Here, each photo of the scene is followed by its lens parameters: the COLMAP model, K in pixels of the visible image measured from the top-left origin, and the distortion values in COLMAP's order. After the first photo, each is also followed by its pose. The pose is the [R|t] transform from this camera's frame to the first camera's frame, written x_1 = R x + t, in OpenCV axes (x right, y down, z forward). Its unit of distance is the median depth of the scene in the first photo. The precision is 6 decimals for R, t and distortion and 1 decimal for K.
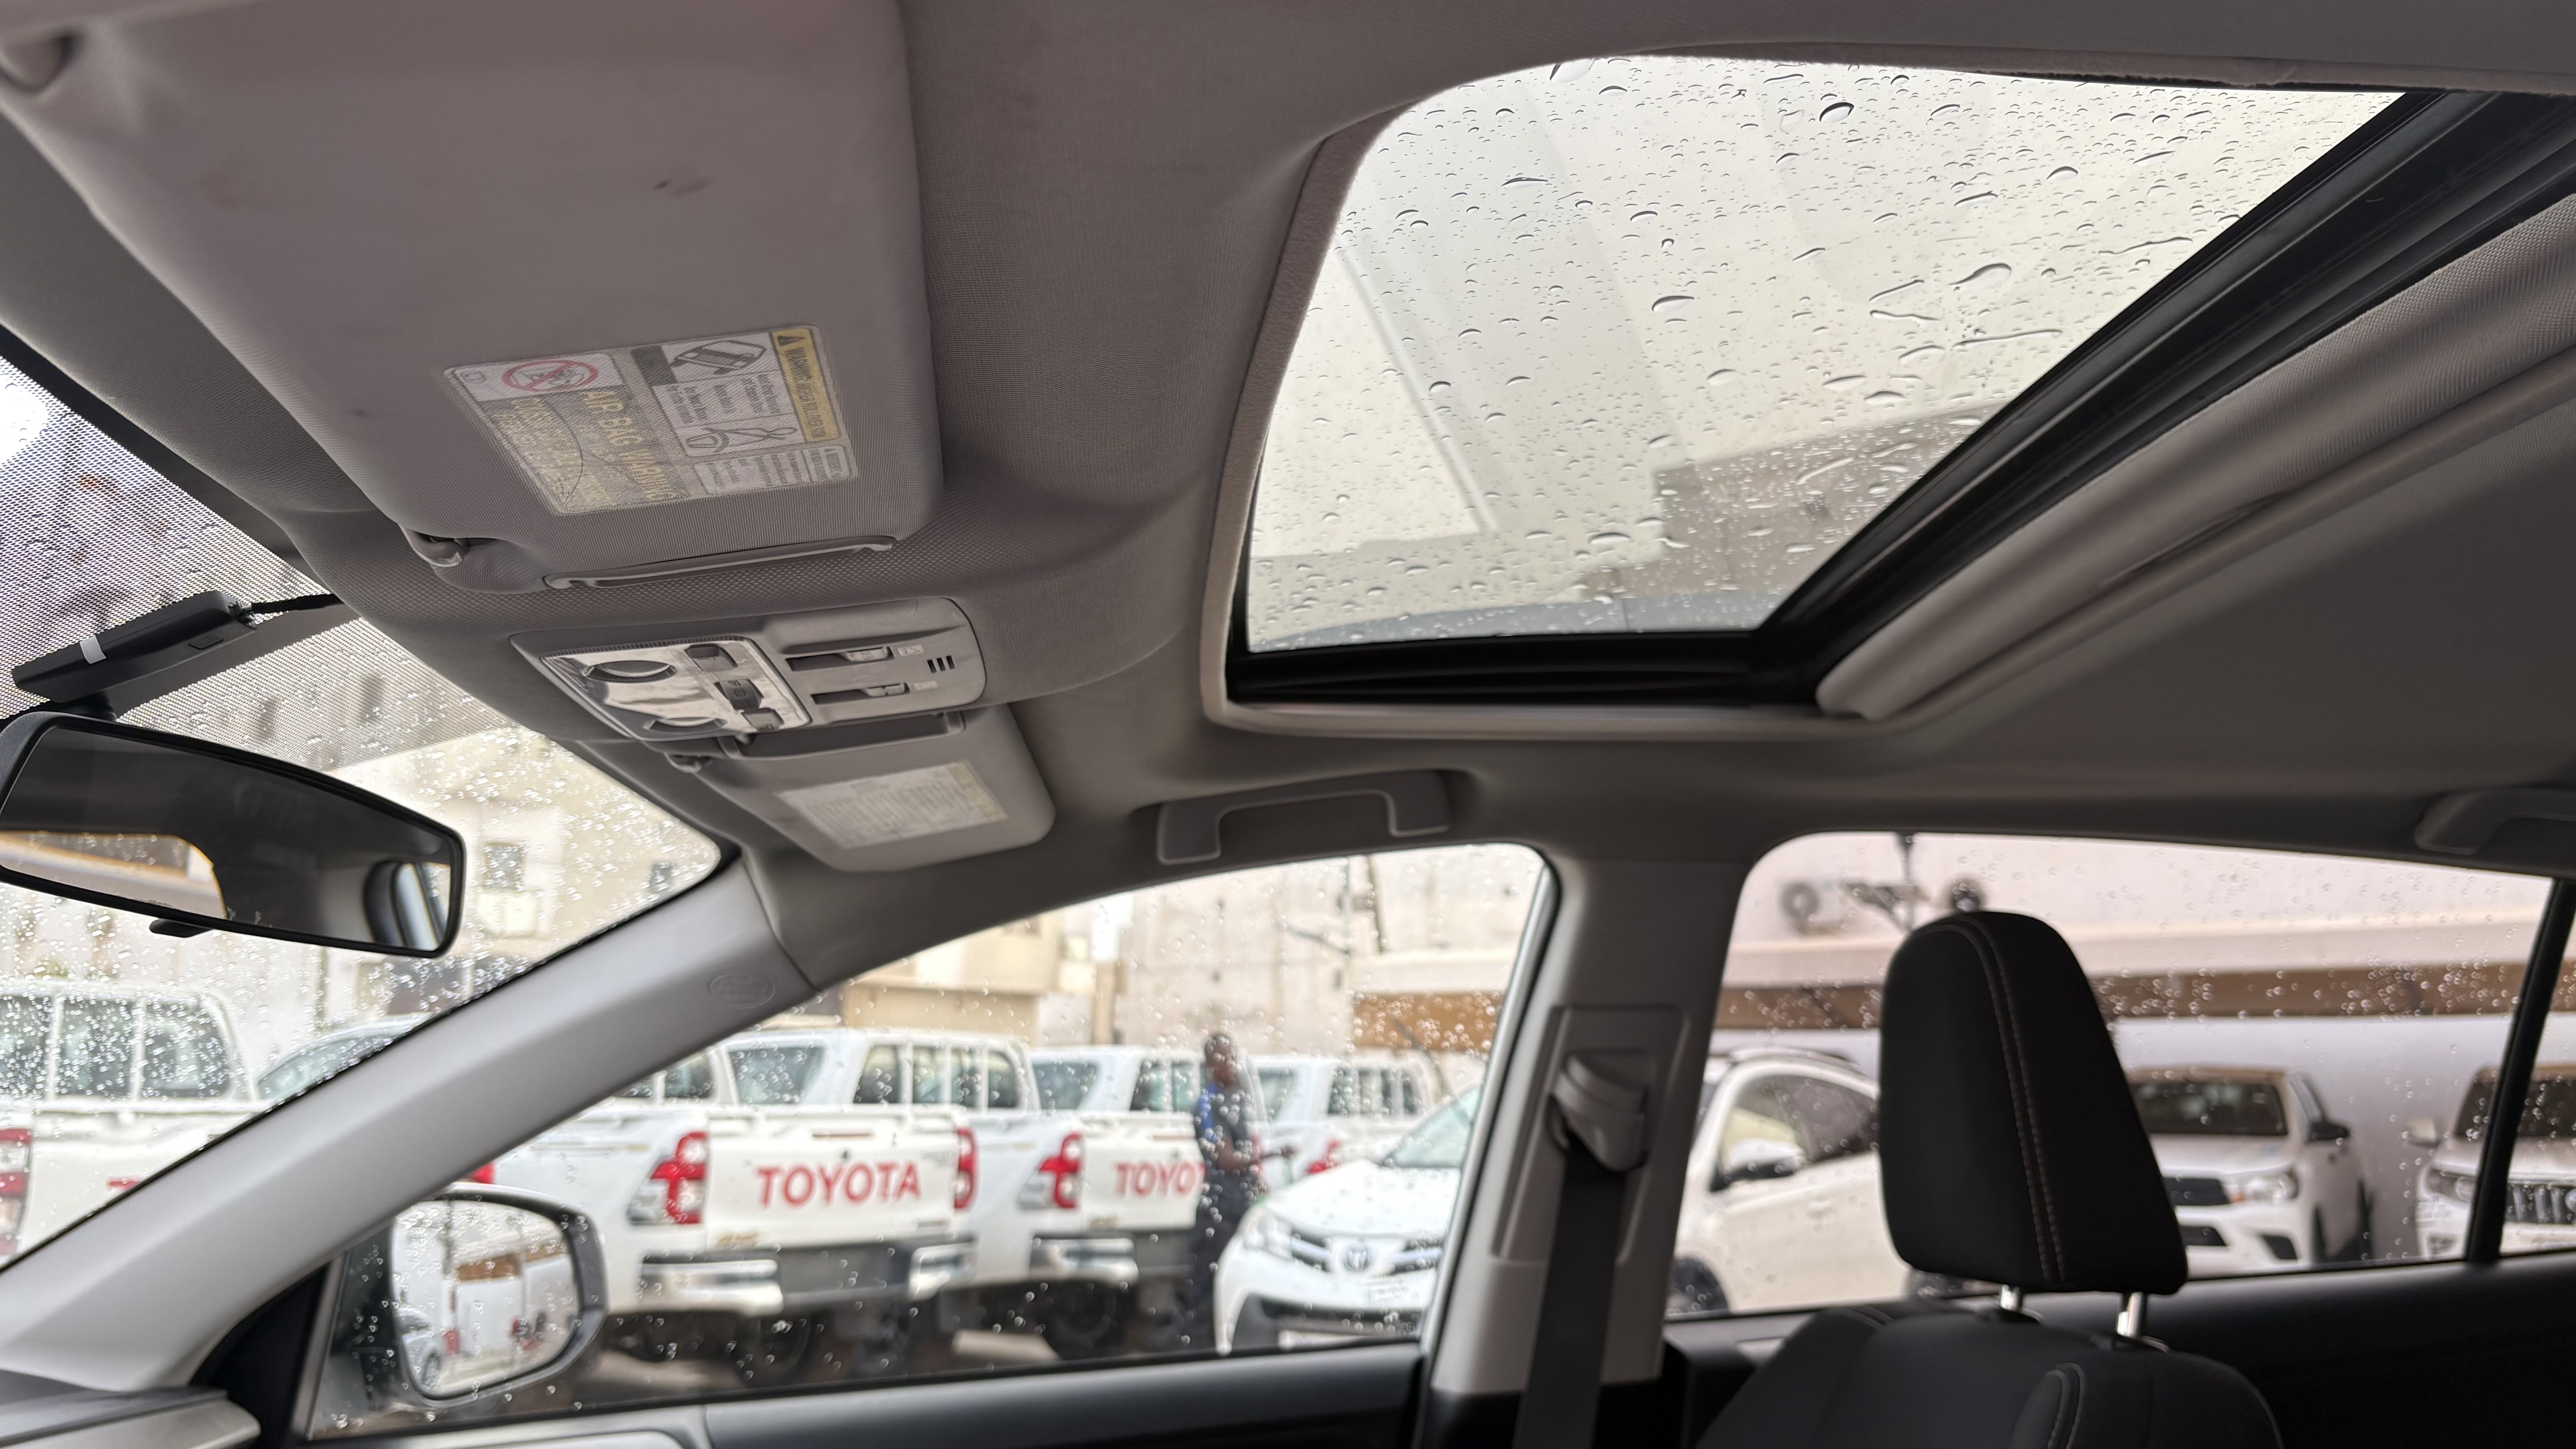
lens RADIAL K [[1971.2, 0, 1274.8], [0, 1971.2, 710.2], [0, 0, 1]] dist [0.011620, -0.012294]
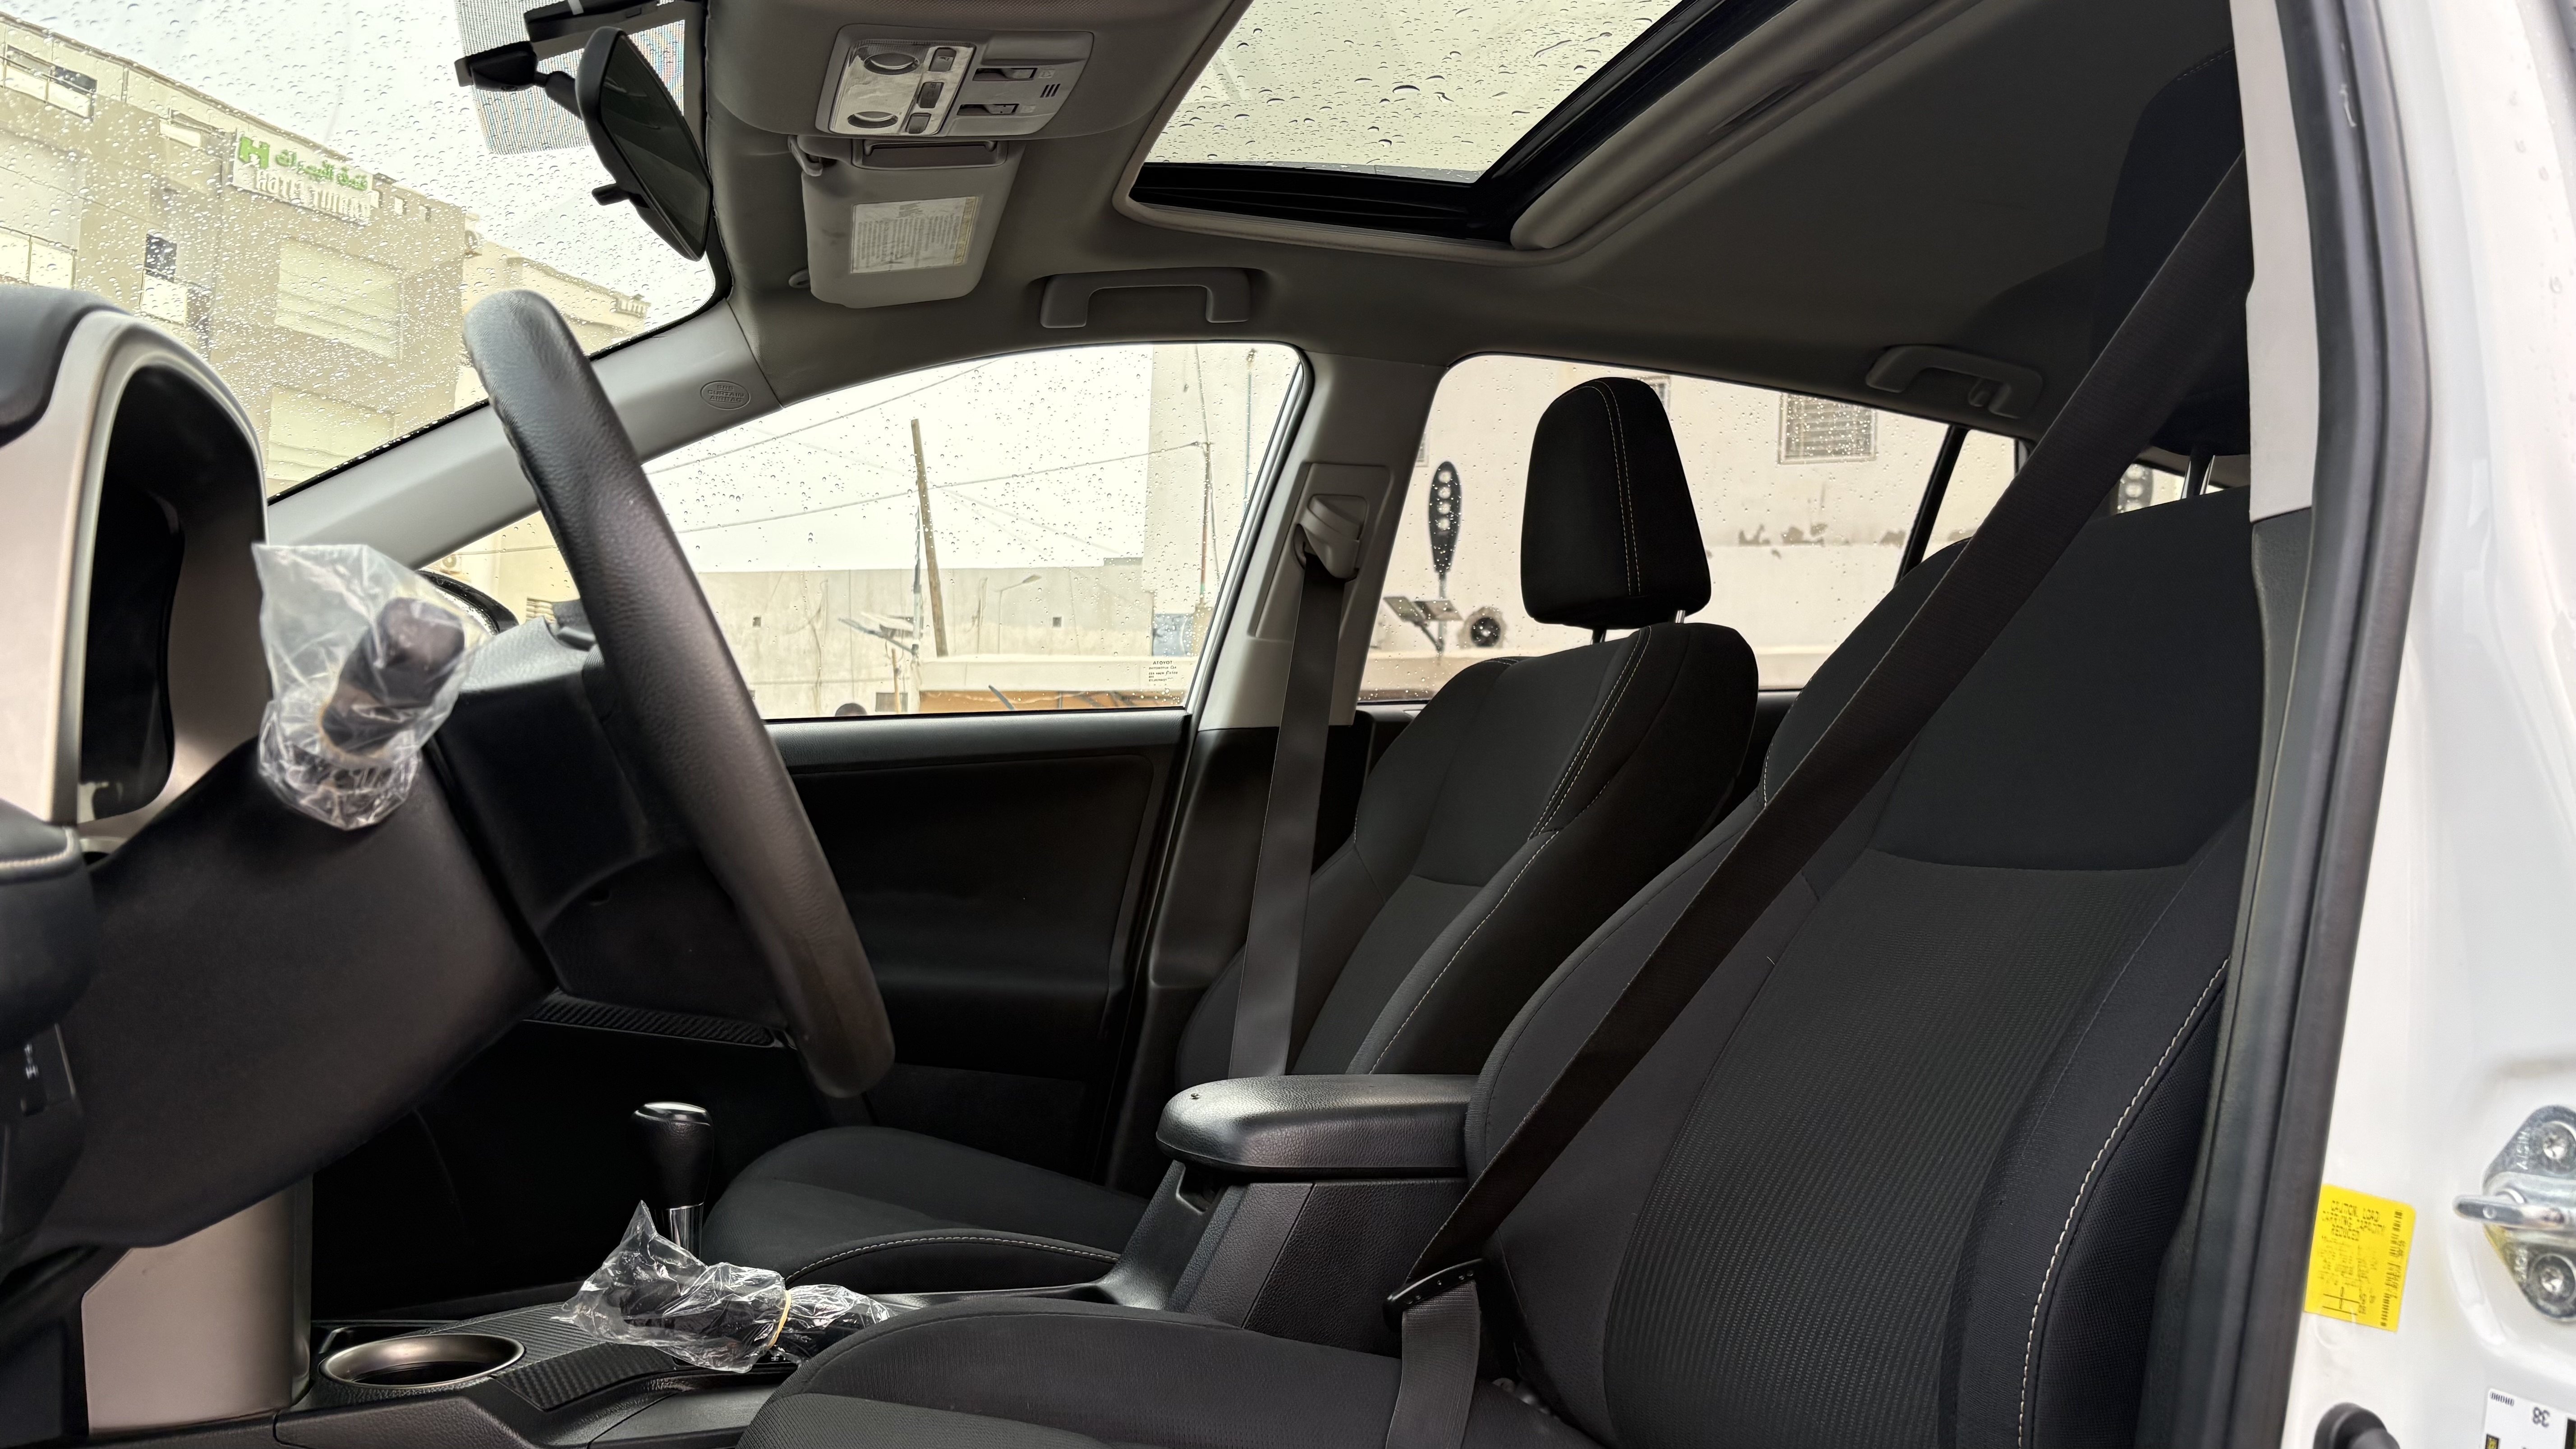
lens RADIAL K [[1971.2, 0, 1291.1], [0, 1971.2, 739.2], [0, 0, 1]] dist [0.011620, -0.012294]
pose [[0.969464, 0.029871, 0.243408, -0.207902], [-0.064446, 0.988700, 0.135347, 0.157158], [-0.236614, -0.146900, 0.960434, -0.392983]]
